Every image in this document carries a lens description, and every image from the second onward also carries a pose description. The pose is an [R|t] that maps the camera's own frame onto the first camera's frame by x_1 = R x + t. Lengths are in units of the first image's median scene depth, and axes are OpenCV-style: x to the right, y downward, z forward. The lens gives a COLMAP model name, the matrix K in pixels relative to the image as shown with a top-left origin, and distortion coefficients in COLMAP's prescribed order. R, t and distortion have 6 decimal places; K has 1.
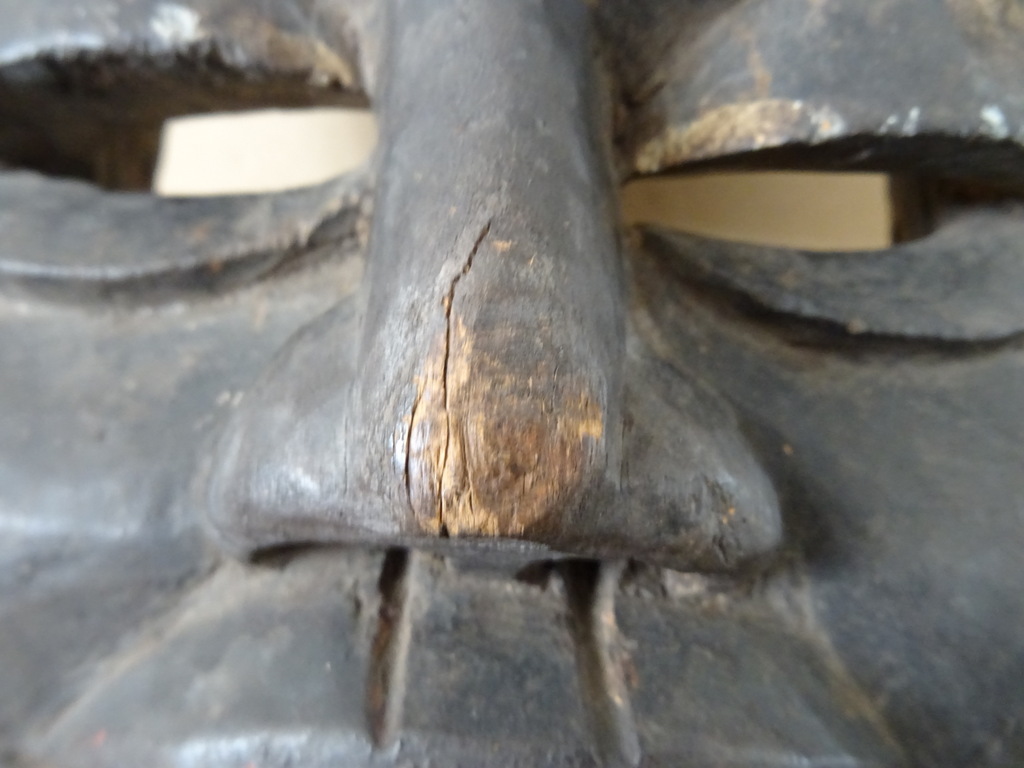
lens RADIAL K [[718.5, 0, 505.6], [0, 718.5, 376.9], [0, 0, 1]] dist [0.001839, -0.012637]
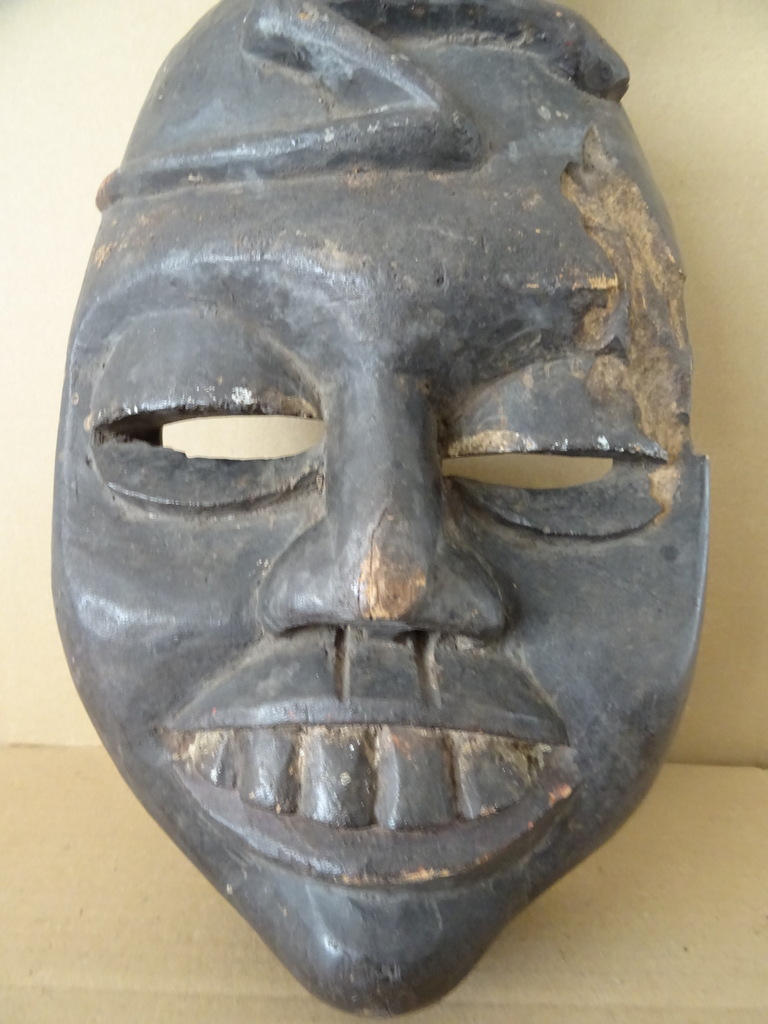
lens RADIAL K [[718.5, 0, 384.5], [0, 718.5, 507.7], [0, 0, 1]] dist [0.001839, -0.012637]
pose [[0.999789, 0.001702, 0.020476, -0.060259], [-0.002119, 0.999790, 0.020365, -0.196514], [-0.020437, -0.020404, 0.999583, -1.284560]]
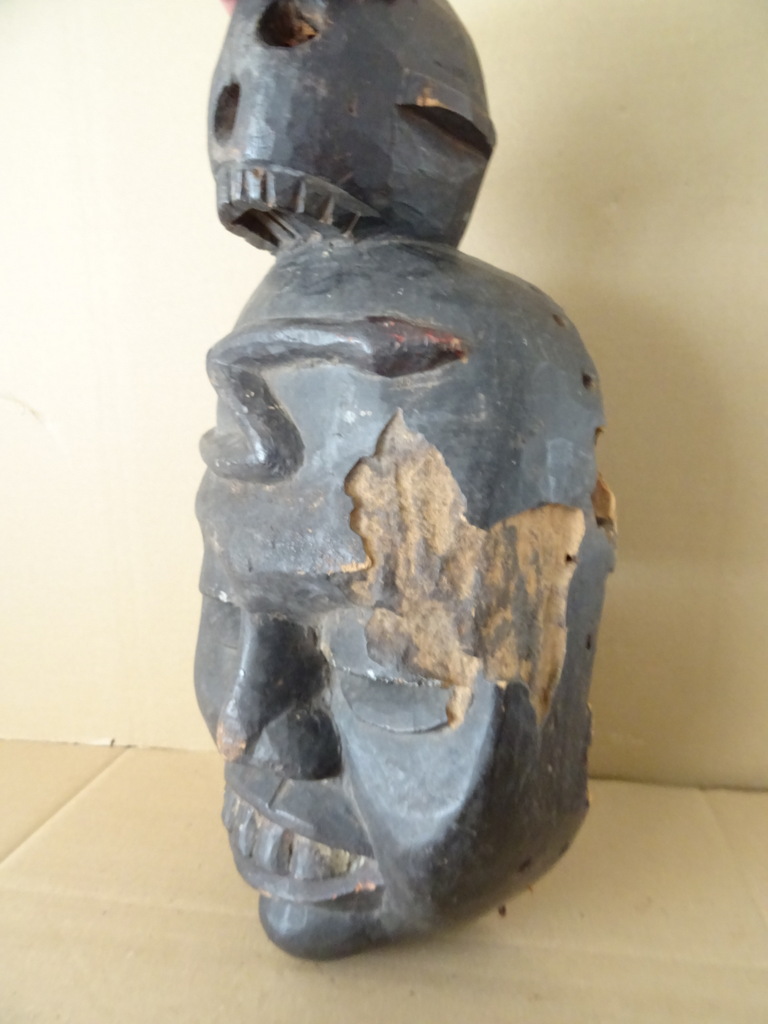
lens RADIAL K [[718.5, 0, 382.4], [0, 718.5, 504.0], [0, 0, 1]] dist [0.001839, -0.012637]
pose [[0.720002, 0.082397, -0.689063, 2.851921], [0.070472, 0.979112, 0.190716, -1.700968], [0.690384, -0.185876, 0.699157, -1.036660]]
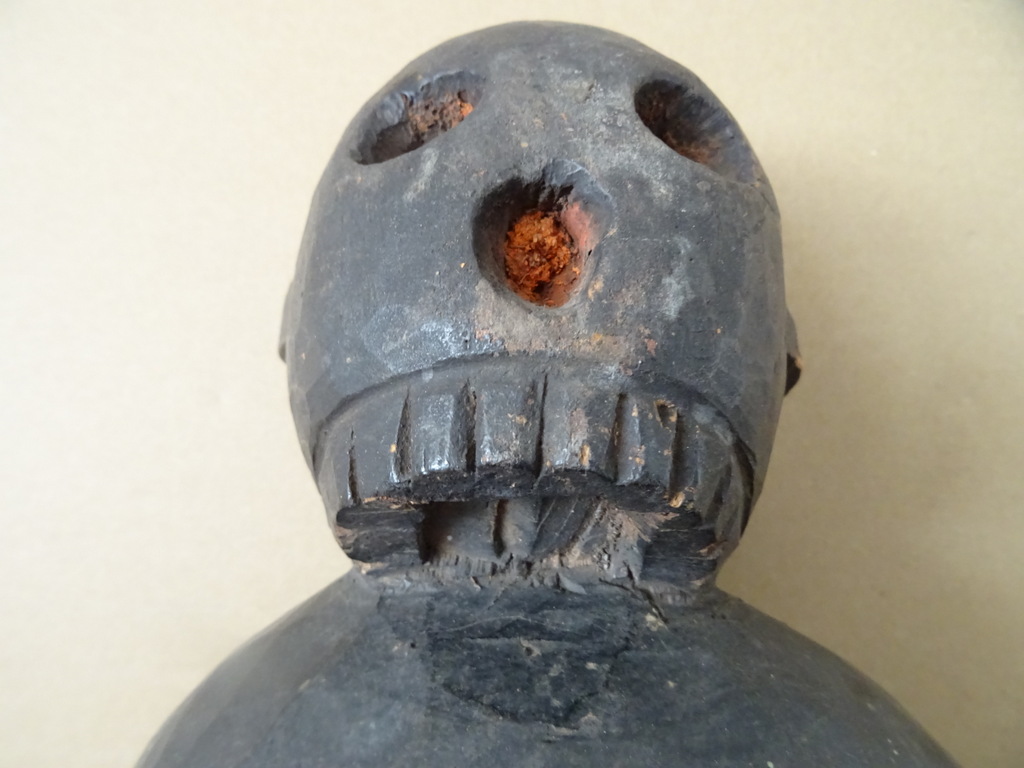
lens RADIAL K [[718.5, 0, 505.6], [0, 718.5, 384.1], [0, 0, 1]] dist [0.001839, -0.012637]
pose [[0.999894, 0.008289, 0.011998, -0.156270], [-0.005031, 0.968318, -0.249669, -2.337548], [-0.013688, 0.249582, 0.968257, -0.016042]]
